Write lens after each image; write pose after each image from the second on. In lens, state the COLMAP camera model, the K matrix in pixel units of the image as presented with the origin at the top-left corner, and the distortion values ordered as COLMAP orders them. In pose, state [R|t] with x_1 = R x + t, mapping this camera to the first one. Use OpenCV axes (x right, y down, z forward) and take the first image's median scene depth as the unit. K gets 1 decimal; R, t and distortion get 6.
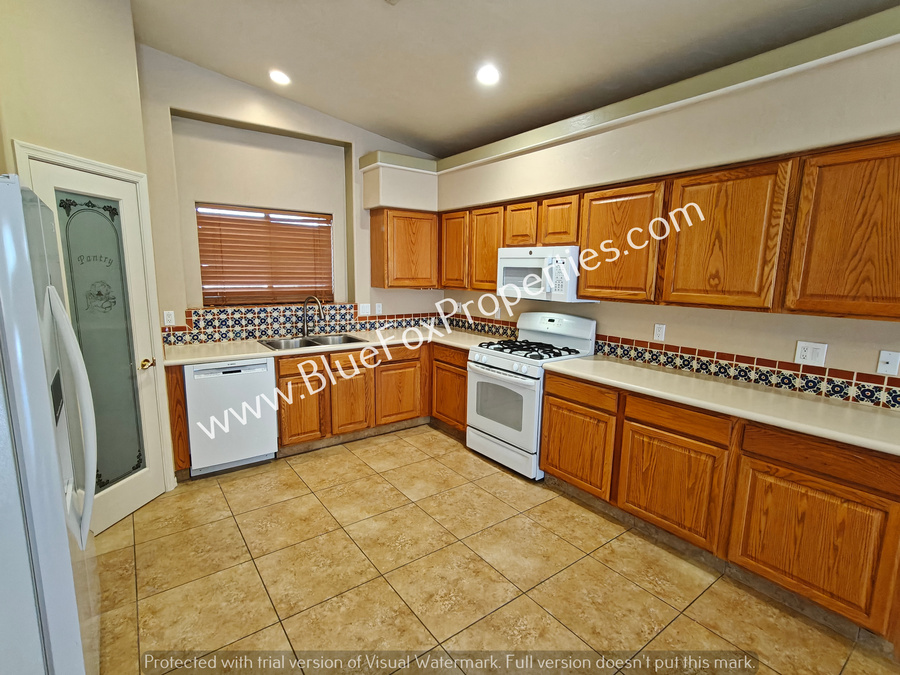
lens RADIAL K [[431.6, 0, 437.7], [0, 431.6, 345.9], [0, 0, 1]] dist [0.000962, 0.003600]
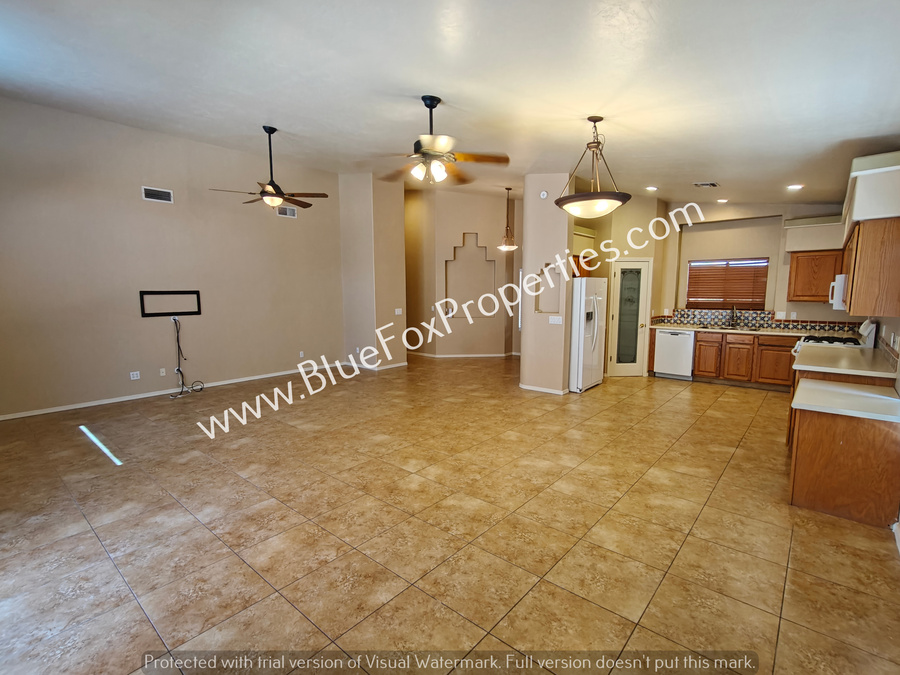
lens RADIAL K [[431.6, 0, 448.5], [0, 431.6, 342.3], [0, 0, 1]] dist [0.000962, 0.003600]
pose [[0.226990, 0.104451, -0.968280, 1.525397], [-0.160114, 0.984706, 0.068688, 0.136920], [0.960645, 0.139444, 0.240243, -0.739744]]
